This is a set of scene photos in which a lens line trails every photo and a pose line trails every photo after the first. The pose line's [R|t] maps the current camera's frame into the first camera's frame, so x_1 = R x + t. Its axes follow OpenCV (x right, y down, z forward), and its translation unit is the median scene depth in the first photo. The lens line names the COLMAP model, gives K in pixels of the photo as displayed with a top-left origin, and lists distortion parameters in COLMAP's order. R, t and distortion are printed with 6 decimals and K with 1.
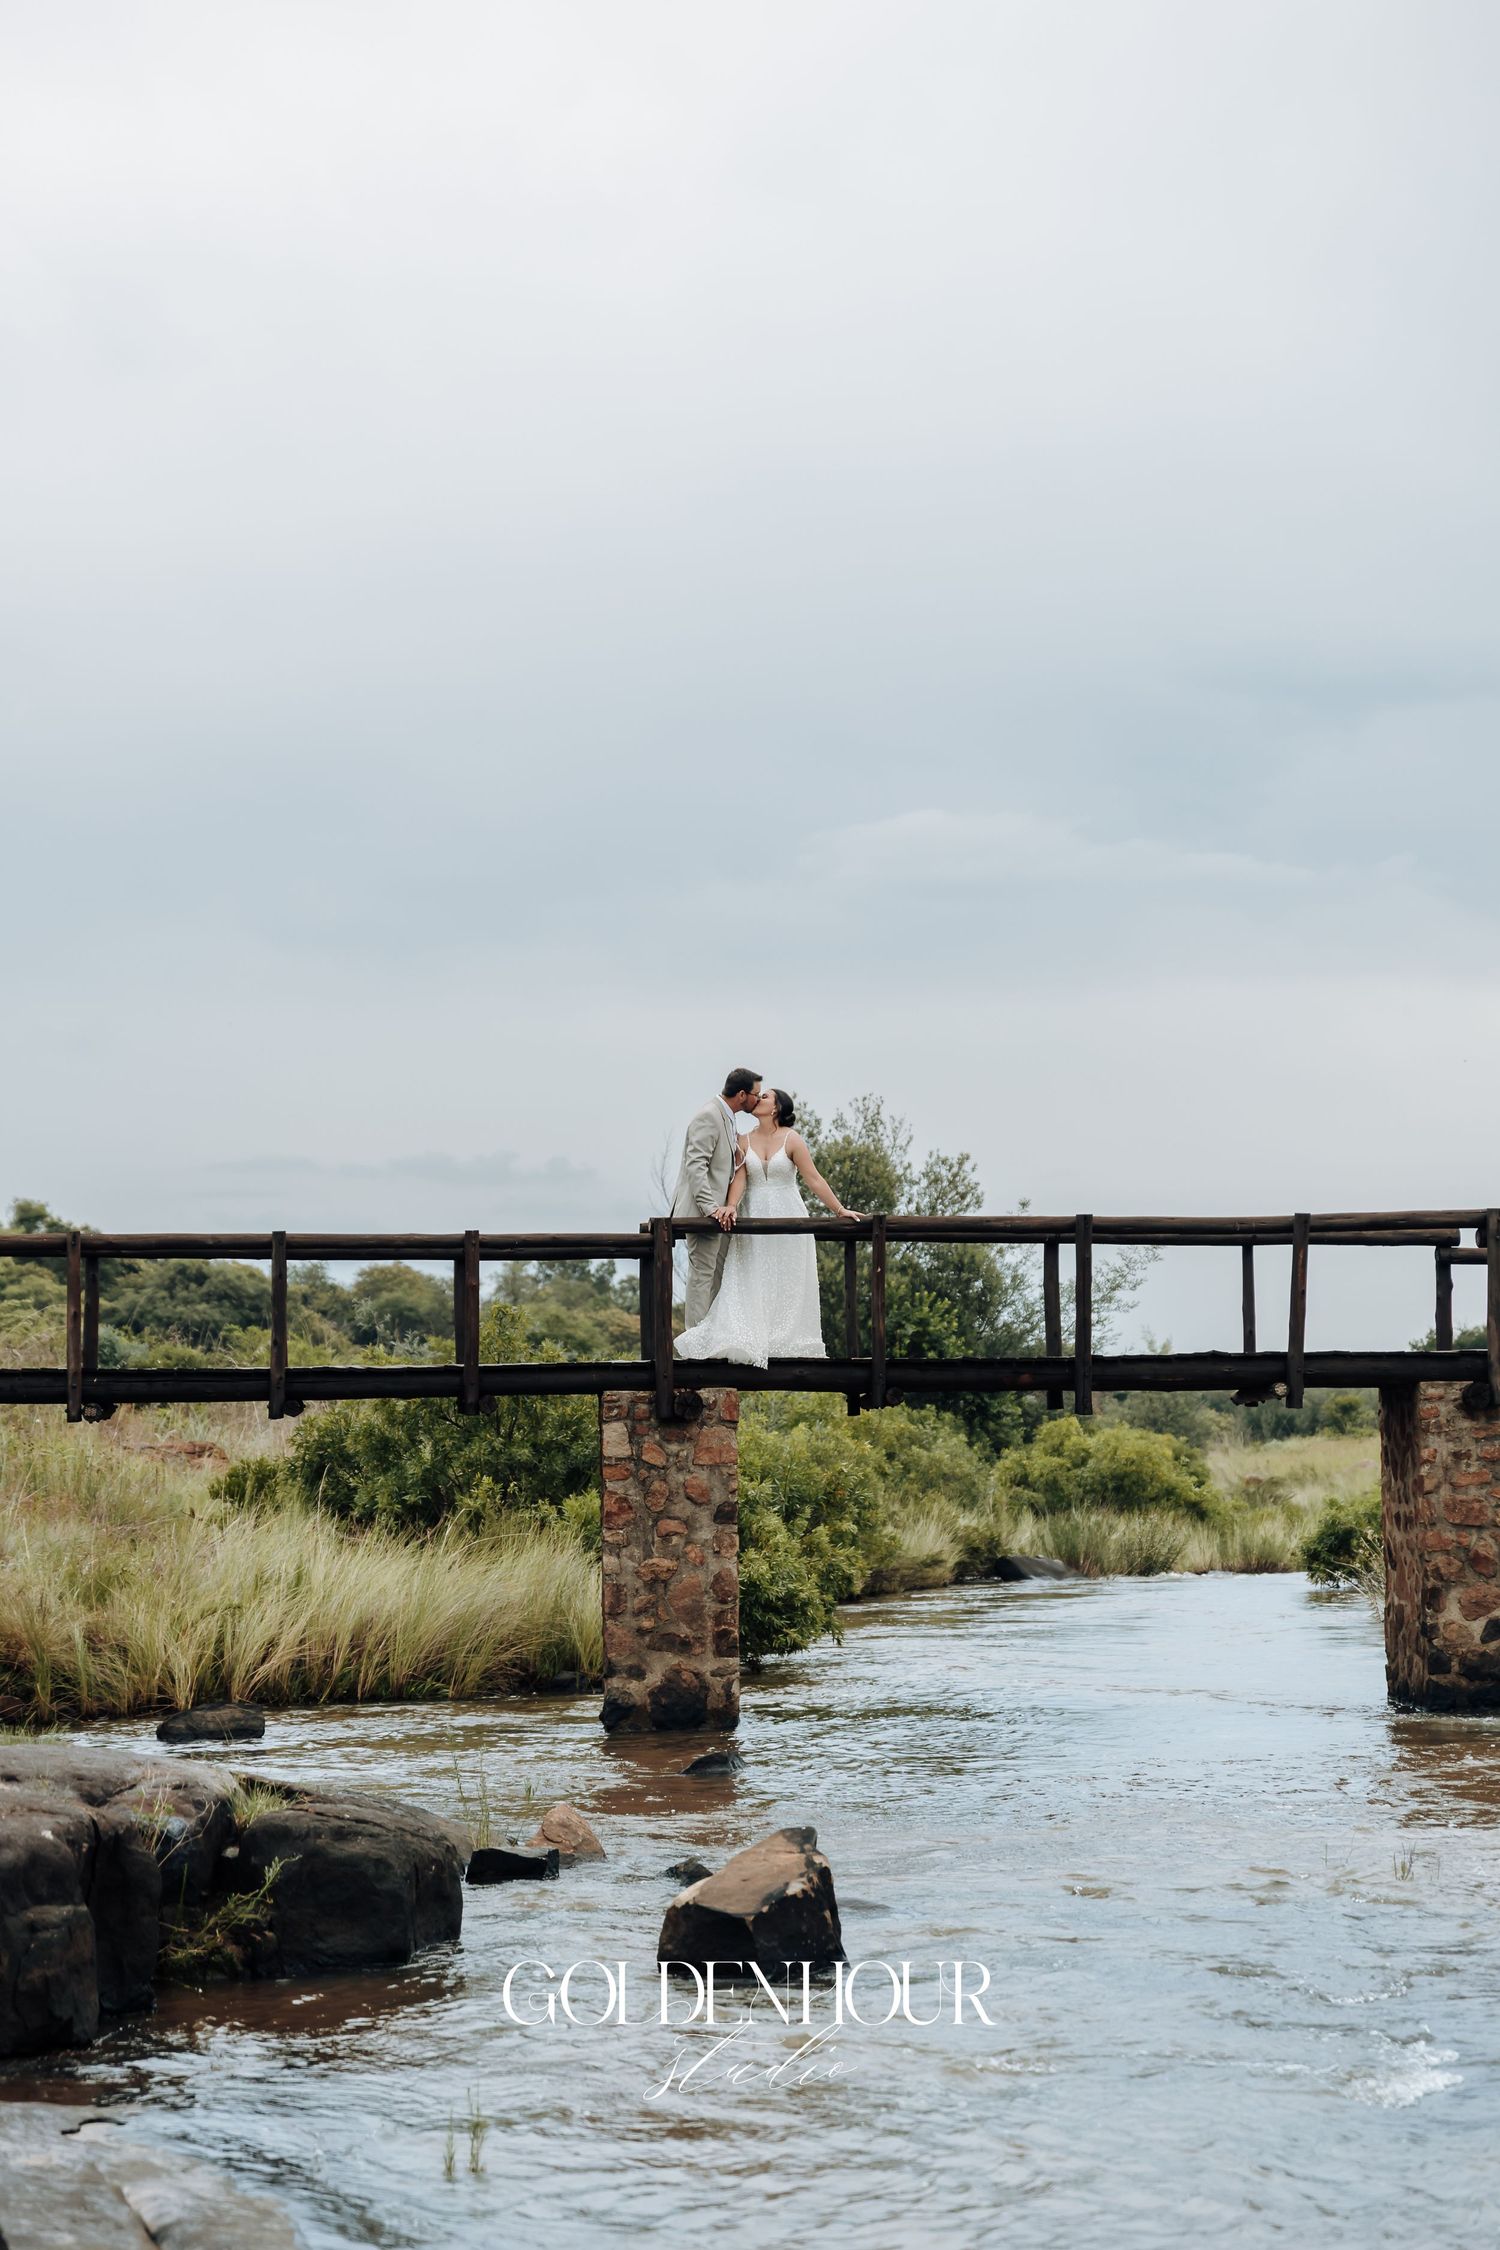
lens RADIAL K [[4671.8, 0, 750.0], [0, 4671.8, 1125.0], [0, 0, 1]] dist [0.044740, -0.082596]
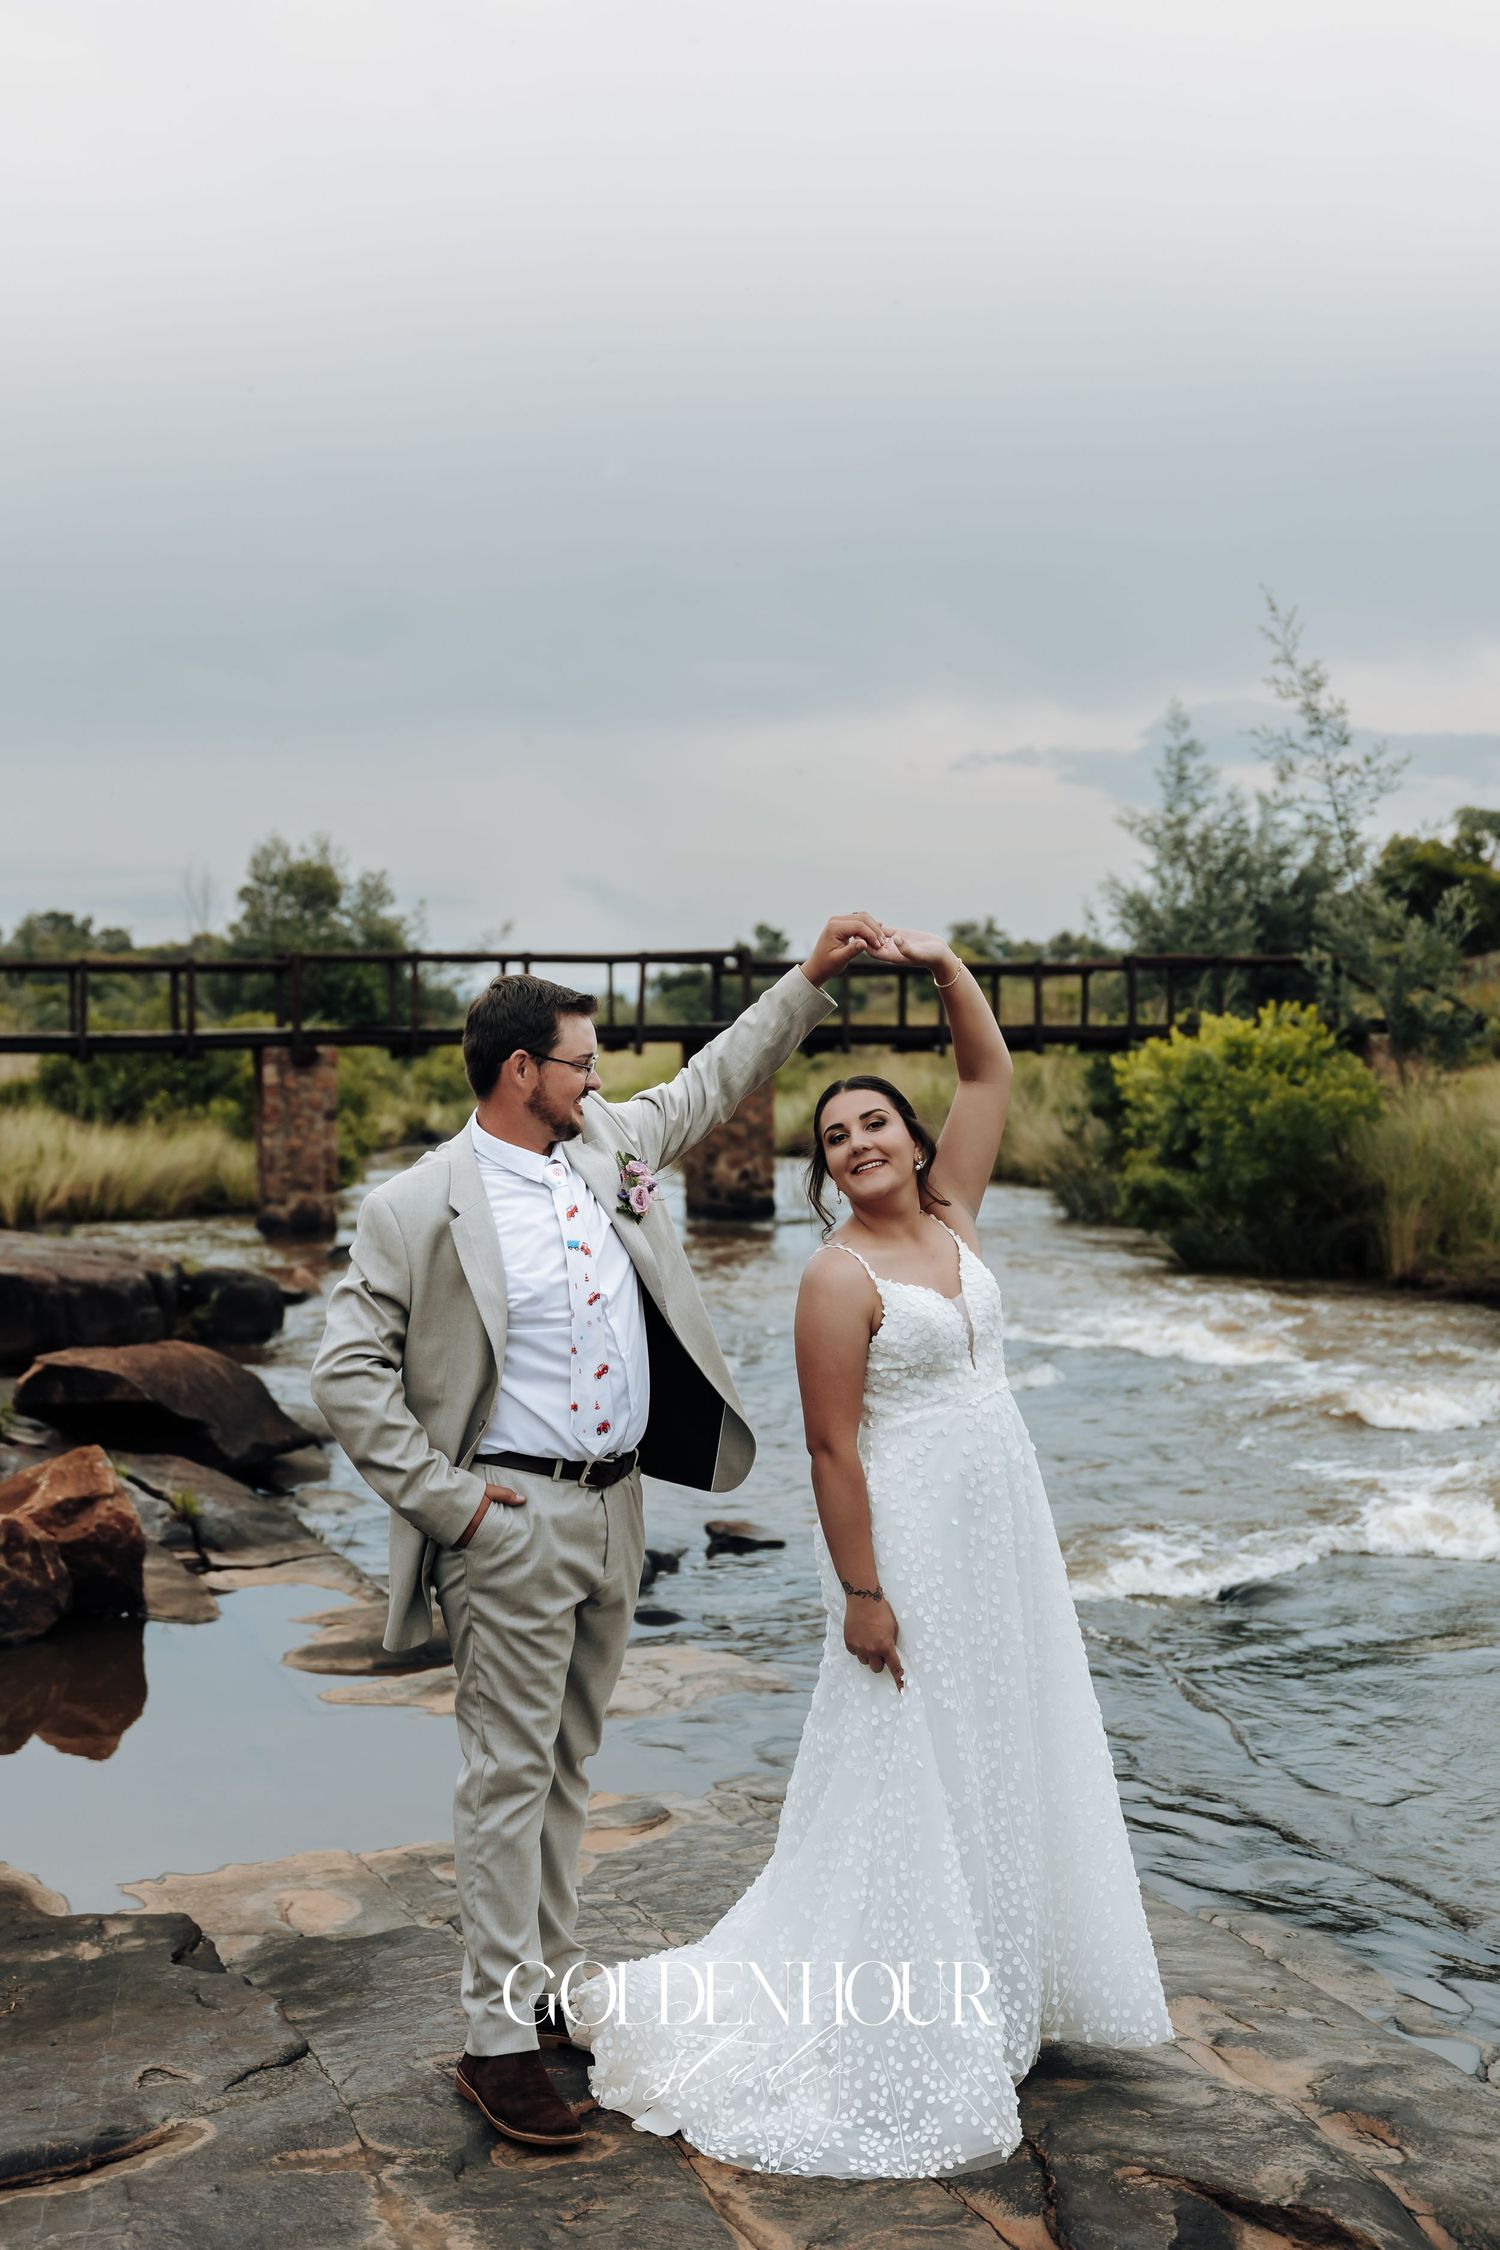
lens RADIAL K [[3084.8, 0, 749.7], [0, 3084.8, 1125.5], [0, 0, 1]] dist [-0.002175, -0.000438]
pose [[0.985463, -0.003222, 0.169858, -0.044280], [-0.012488, 0.995741, 0.091342, -0.022141], [-0.169429, -0.092136, 0.981226, -0.186107]]
